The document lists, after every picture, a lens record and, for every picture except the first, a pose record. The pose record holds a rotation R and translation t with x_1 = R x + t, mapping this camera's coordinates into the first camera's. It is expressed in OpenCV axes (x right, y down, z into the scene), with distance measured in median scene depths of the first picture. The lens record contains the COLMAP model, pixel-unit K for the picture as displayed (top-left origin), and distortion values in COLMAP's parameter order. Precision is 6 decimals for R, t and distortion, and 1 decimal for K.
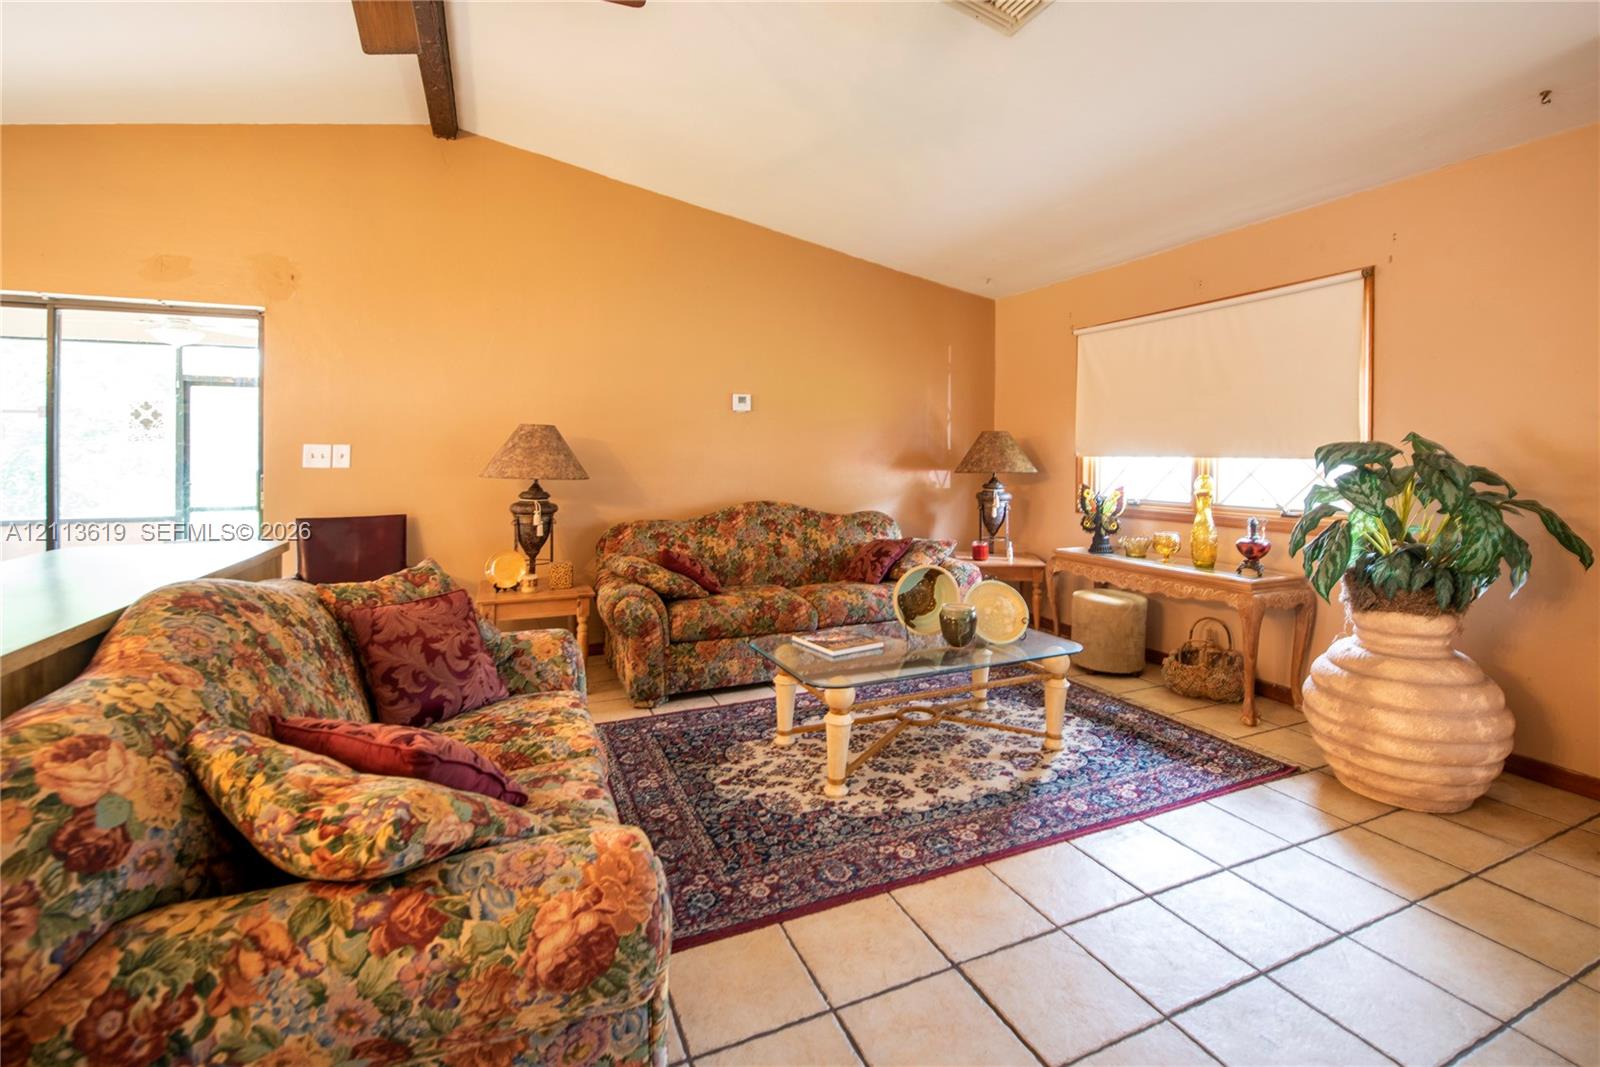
lens RADIAL K [[709.0, 0, 791.5], [0, 709.0, 455.2], [0, 0, 1]] dist [-0.016096, -0.000071]
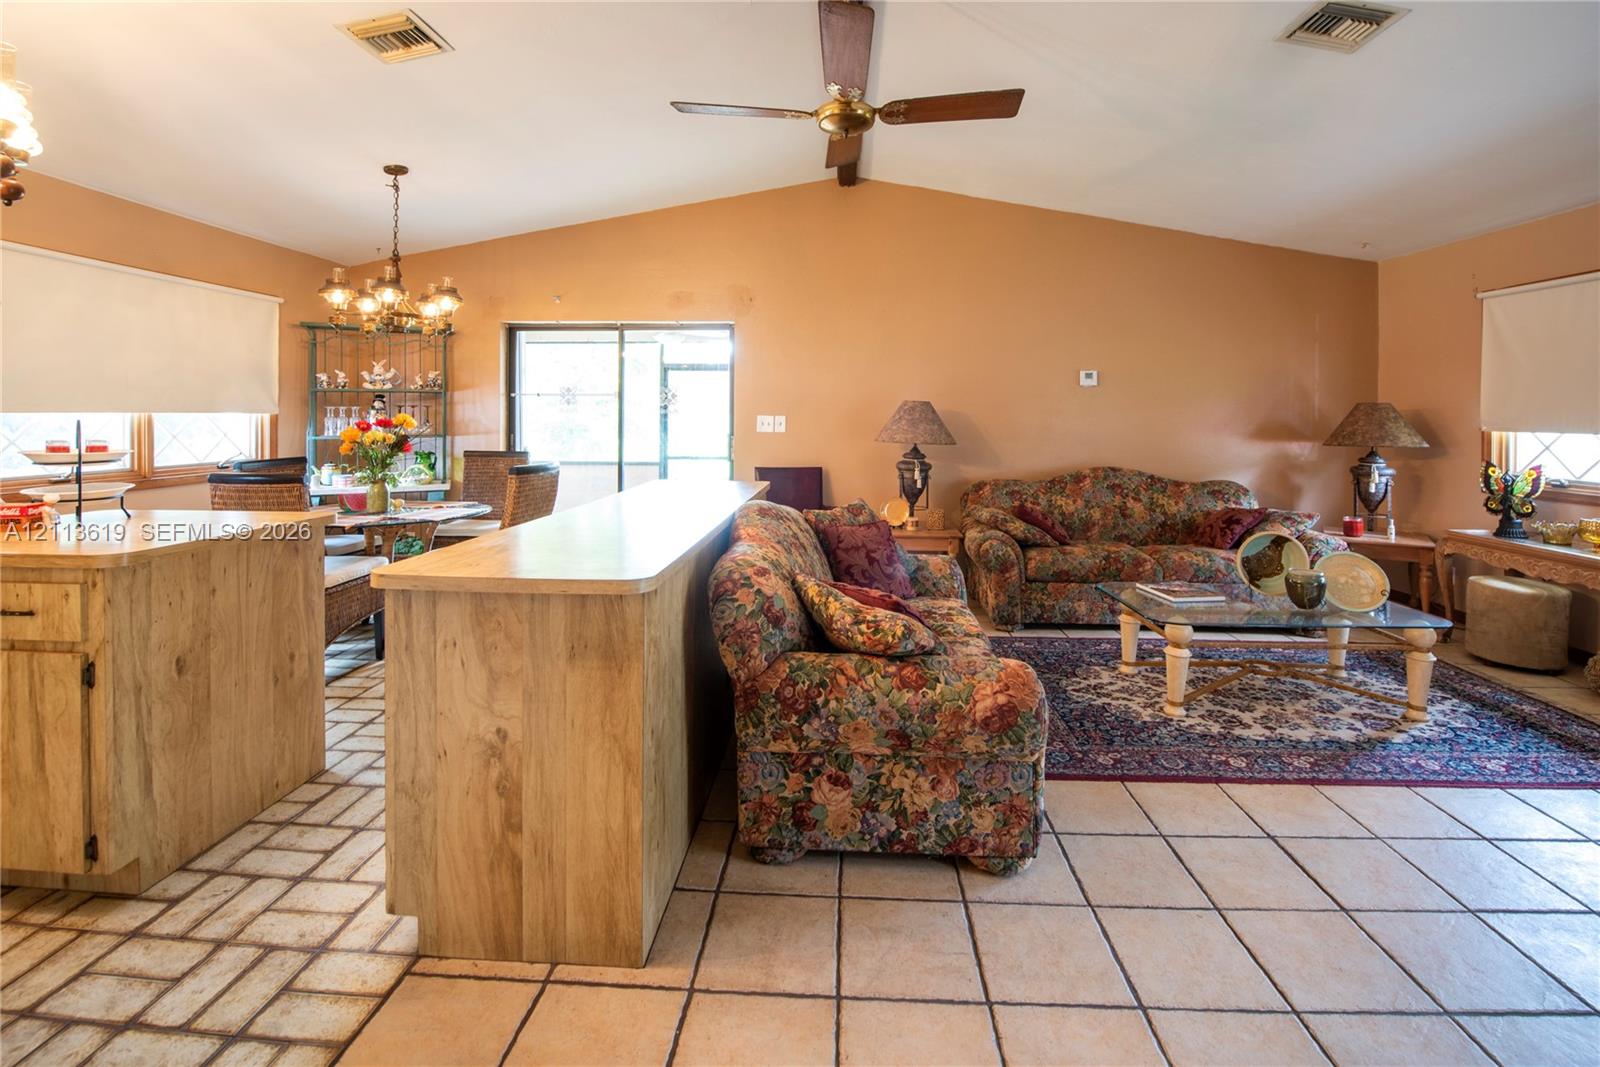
lens RADIAL K [[693.4, 0, 796.2], [0, 693.4, 410.3], [0, 0, 1]] dist [-0.003369, -0.007472]
pose [[0.893918, 0.001321, -0.448228, 0.011405], [-0.005051, 0.999962, -0.007126, -0.020745], [0.448202, 0.008634, 0.893891, -0.286356]]
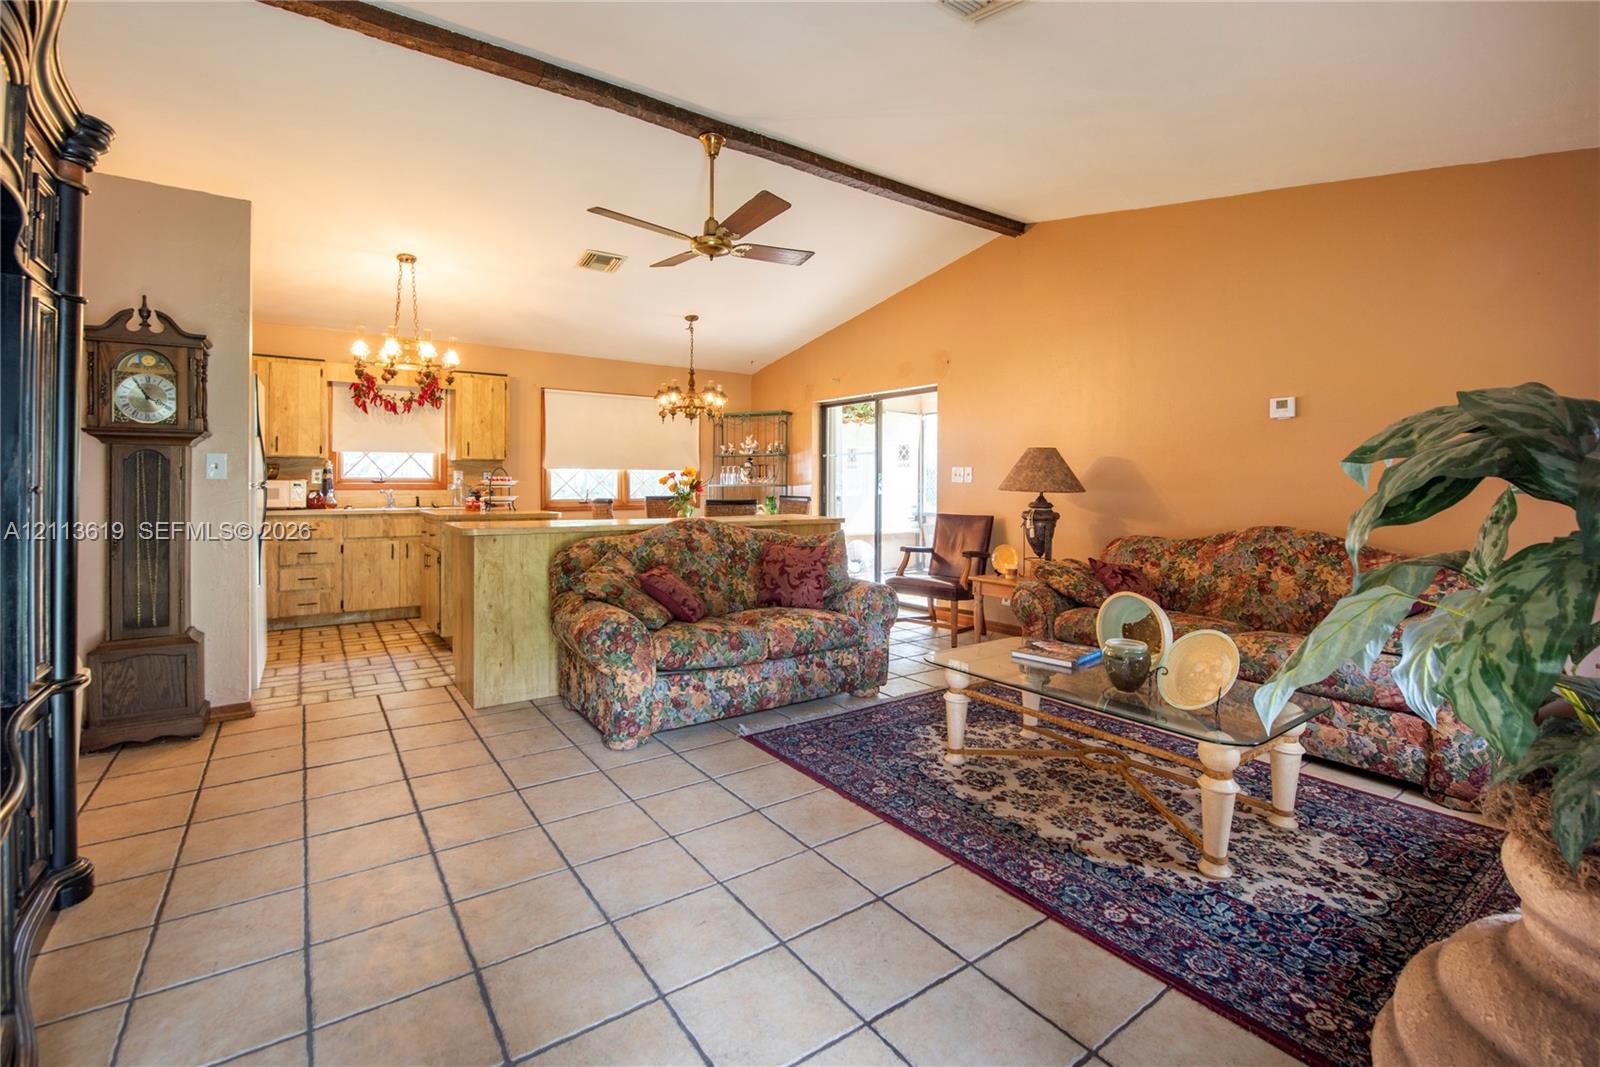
lens RADIAL K [[687.2, 0, 798.8], [0, 687.2, 480.5], [0, 0, 1]] dist [-0.012784, -0.000009]
pose [[0.217040, -0.000905, -0.976162, 0.915263], [-0.004466, 0.999988, -0.001920, 0.023258], [0.976153, 0.004777, 0.217033, 0.429628]]
